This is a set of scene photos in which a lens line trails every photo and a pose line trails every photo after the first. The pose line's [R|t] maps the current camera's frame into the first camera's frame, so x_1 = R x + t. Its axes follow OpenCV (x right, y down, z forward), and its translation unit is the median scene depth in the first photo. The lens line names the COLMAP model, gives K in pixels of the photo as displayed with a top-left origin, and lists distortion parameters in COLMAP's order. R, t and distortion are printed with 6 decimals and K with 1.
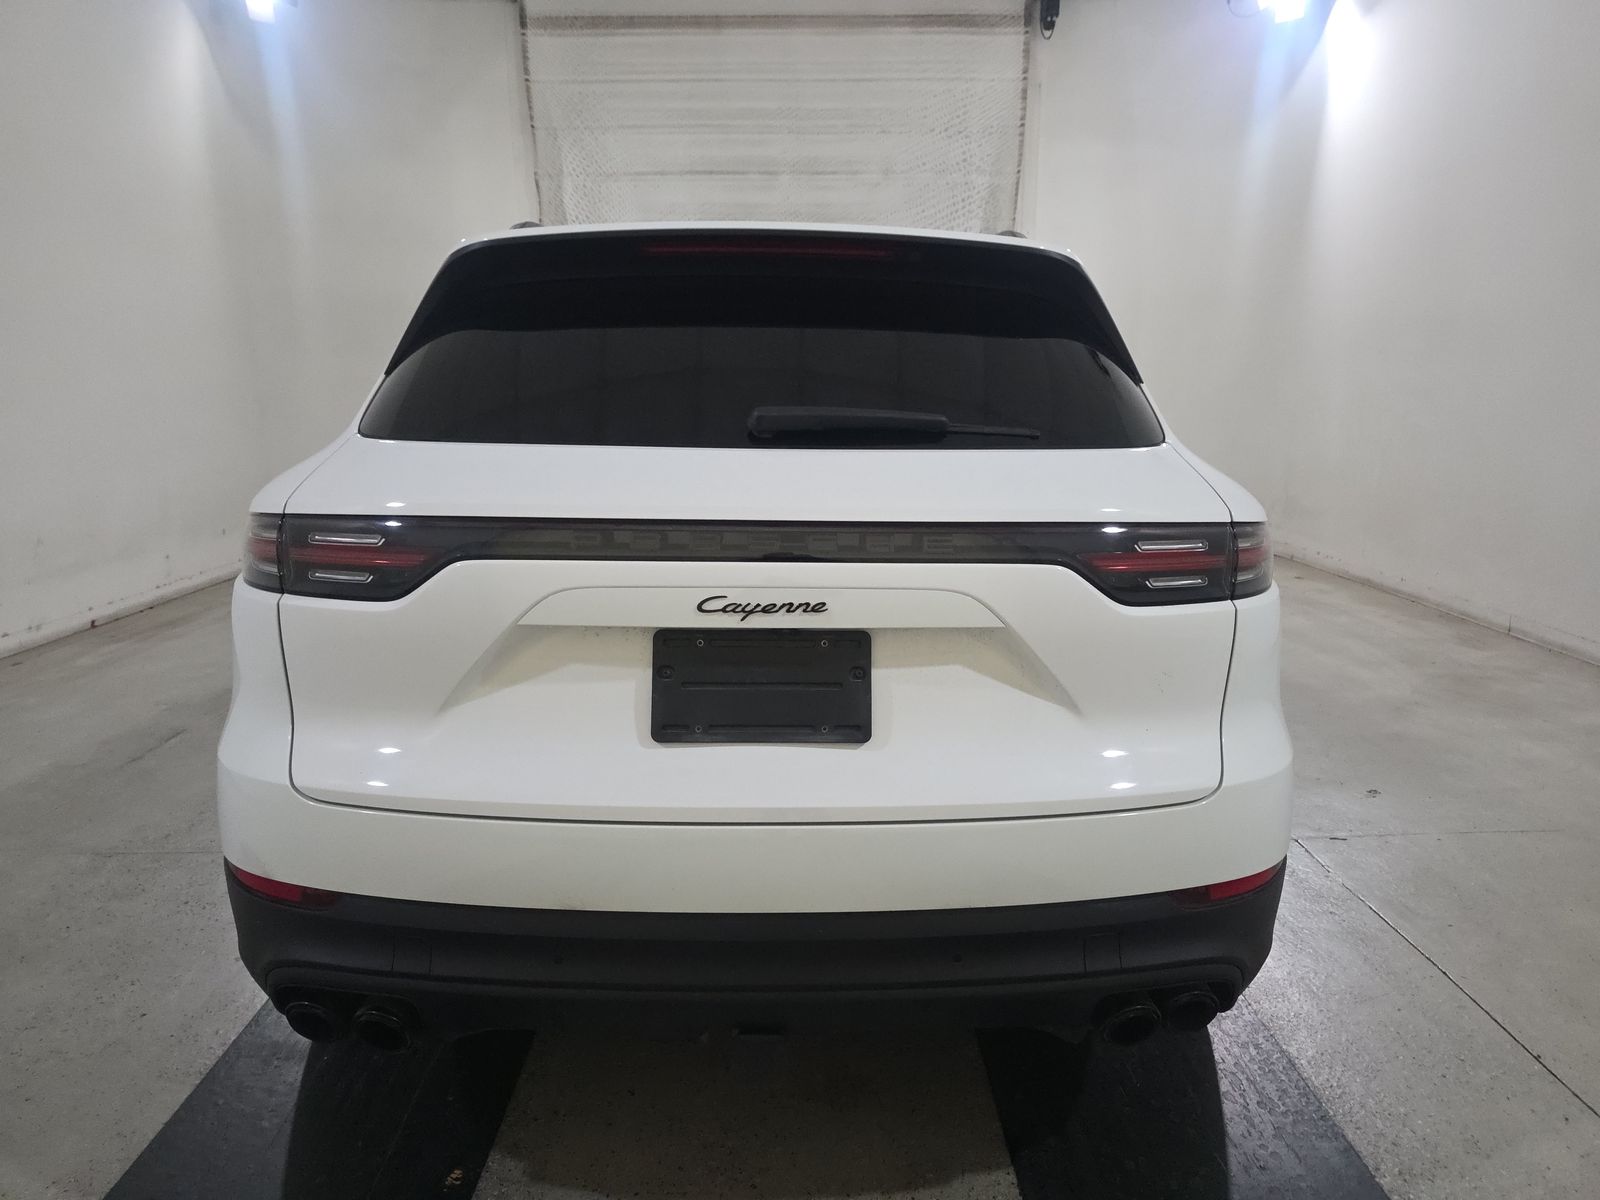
lens RADIAL K [[1094.1, 0, 789.1], [0, 1094.1, 576.1], [0, 0, 1]] dist [0.034673, -0.032025]
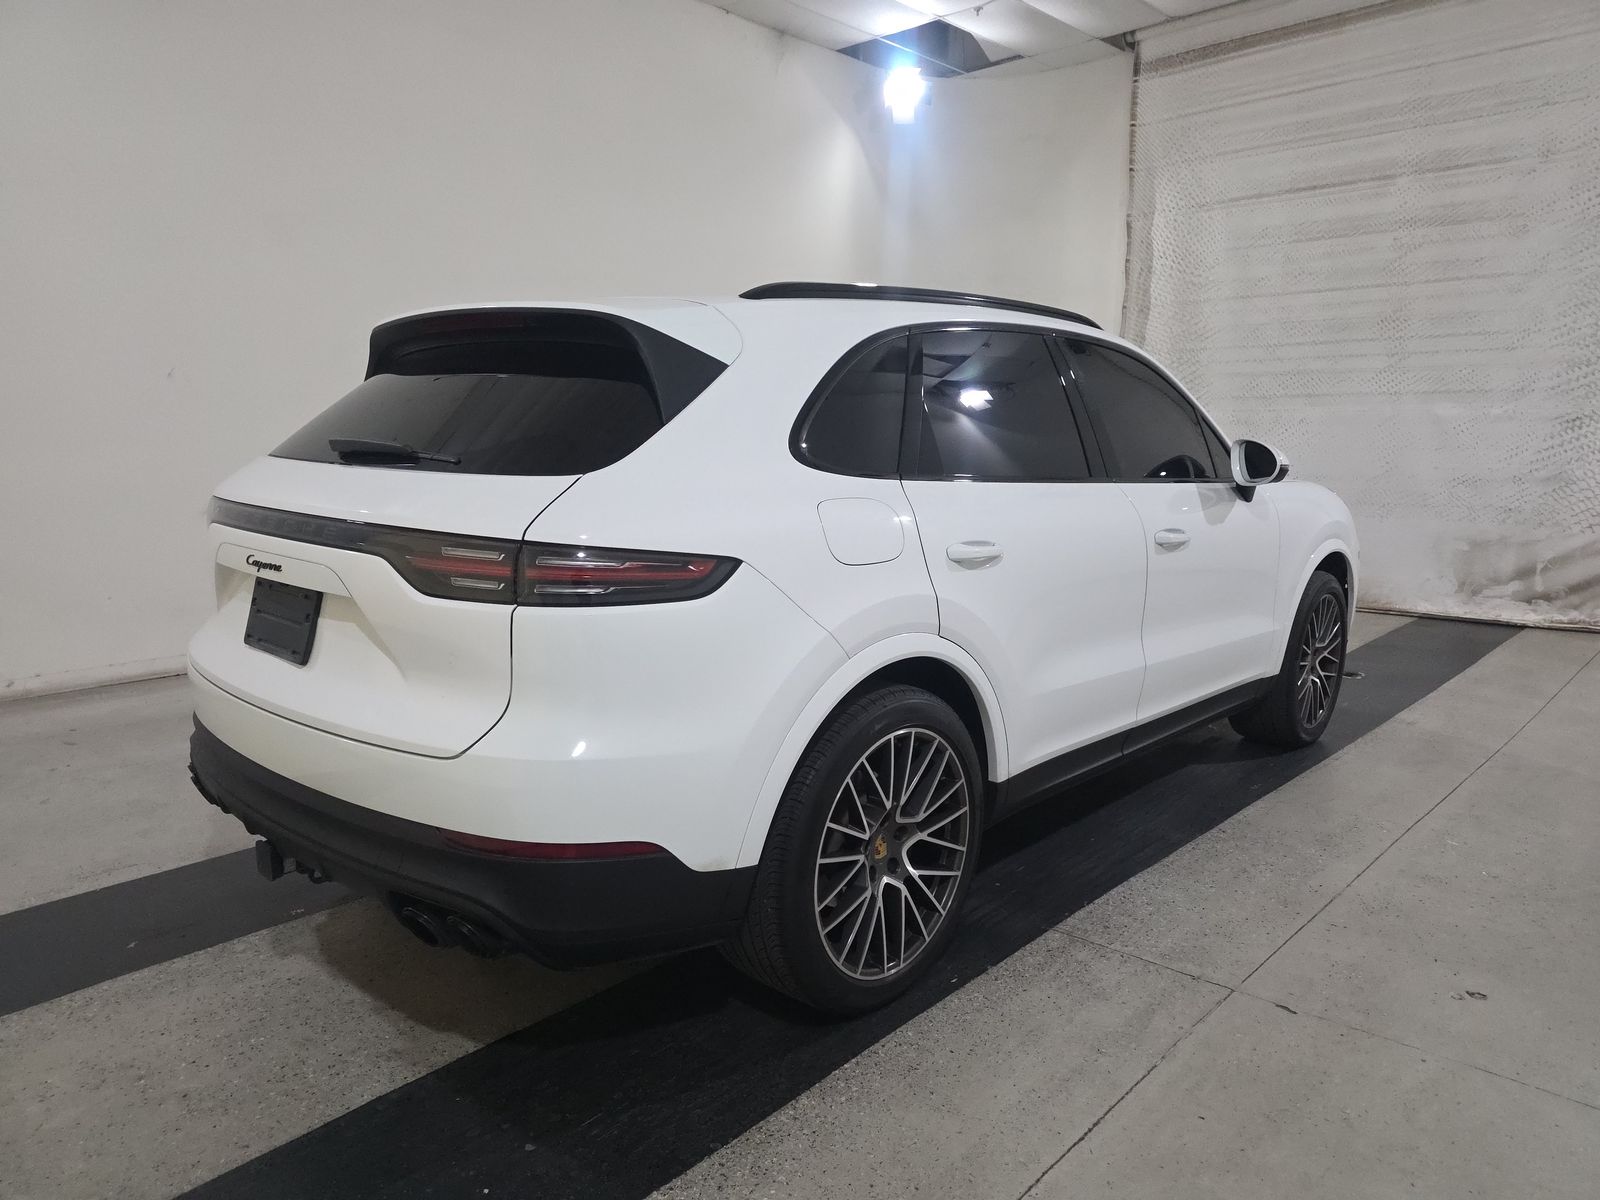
lens RADIAL K [[1094.1, 0, 799.7], [0, 1094.1, 604.2], [0, 0, 1]] dist [0.034673, -0.032025]
pose [[0.706201, 0.118840, -0.697966, 0.329193], [-0.119877, 0.991649, 0.047553, -0.018054], [0.697789, 0.050088, 0.714550, 0.070611]]
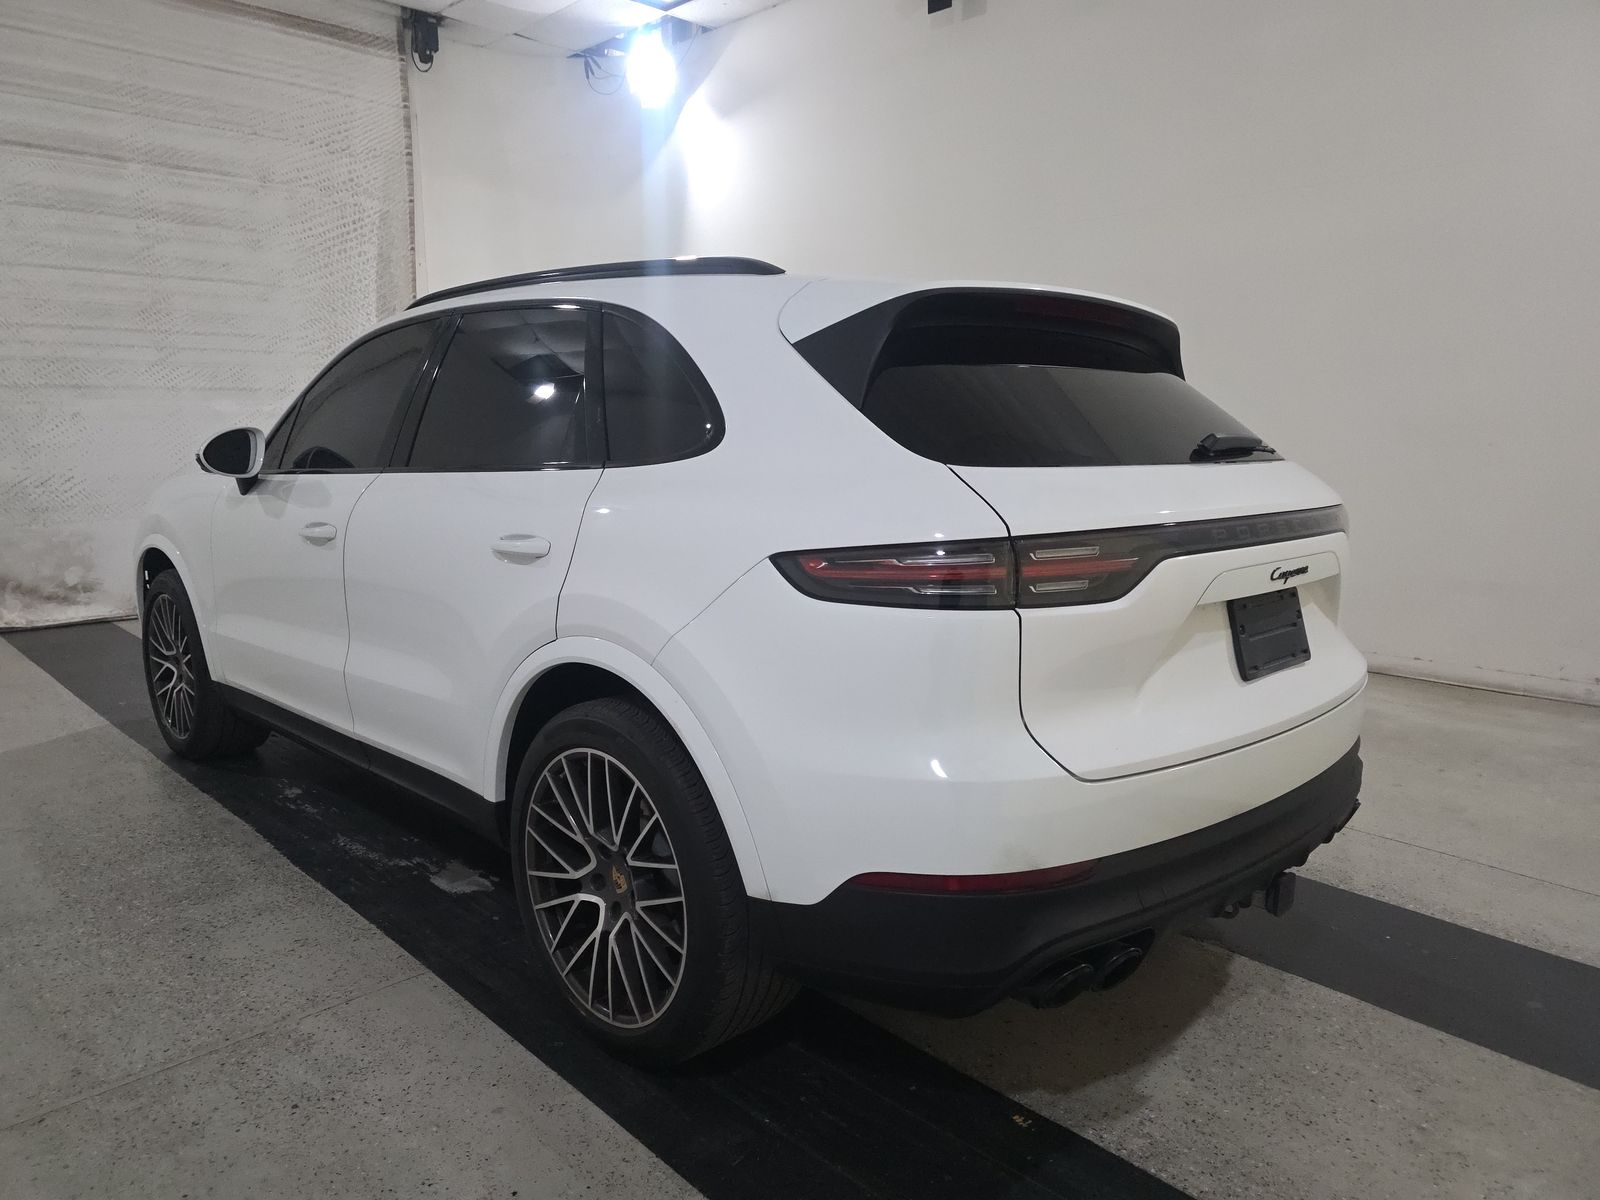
lens RADIAL K [[1094.1, 0, 807.5], [0, 1094.1, 598.8], [0, 0, 1]] dist [0.034673, -0.032025]
pose [[0.726219, -0.103053, 0.679696, -0.253582], [0.110553, 0.993339, 0.032487, -0.009615], [-0.678516, 0.051550, 0.732774, 0.064430]]
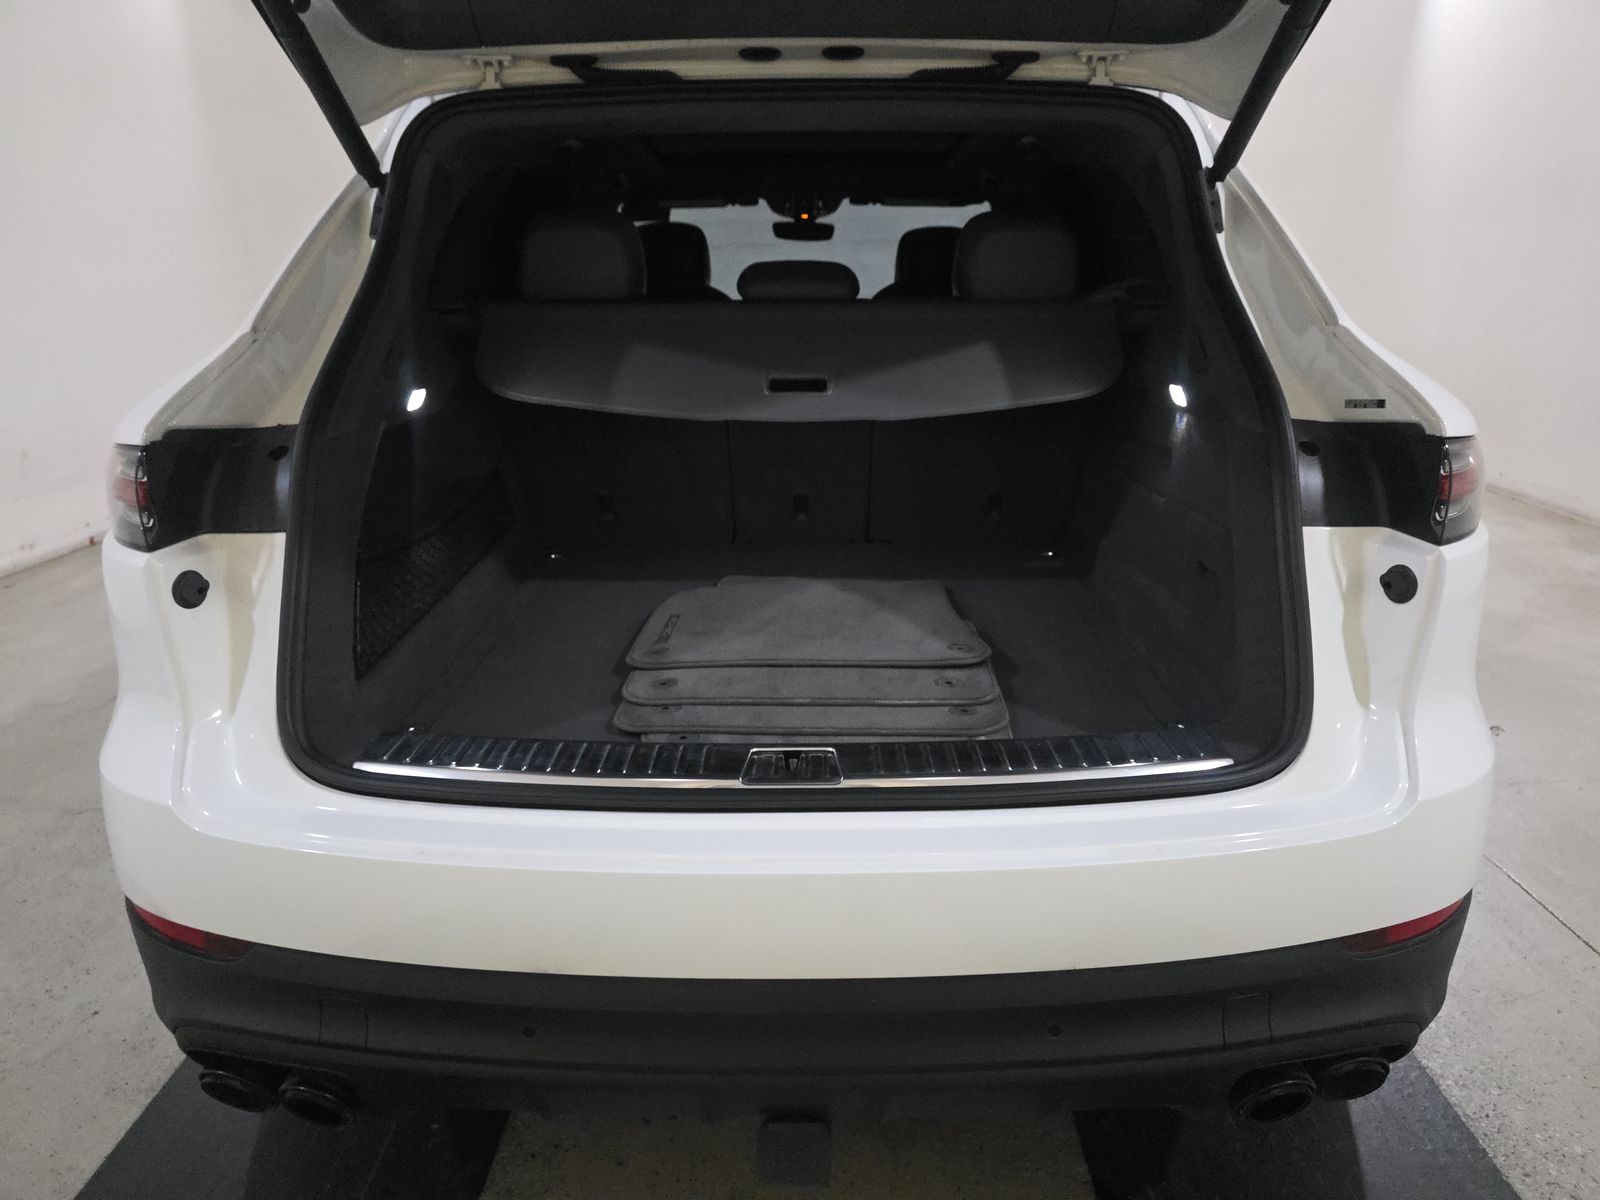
lens RADIAL K [[1094.1, 0, 796.3], [0, 1094.1, 591.3], [0, 0, 1]] dist [0.034673, -0.032025]
pose [[0.999534, -0.010836, -0.028519, 0.000117], [0.013913, 0.993834, 0.110004, -0.006333], [0.027152, -0.110350, 0.993522, 0.046990]]
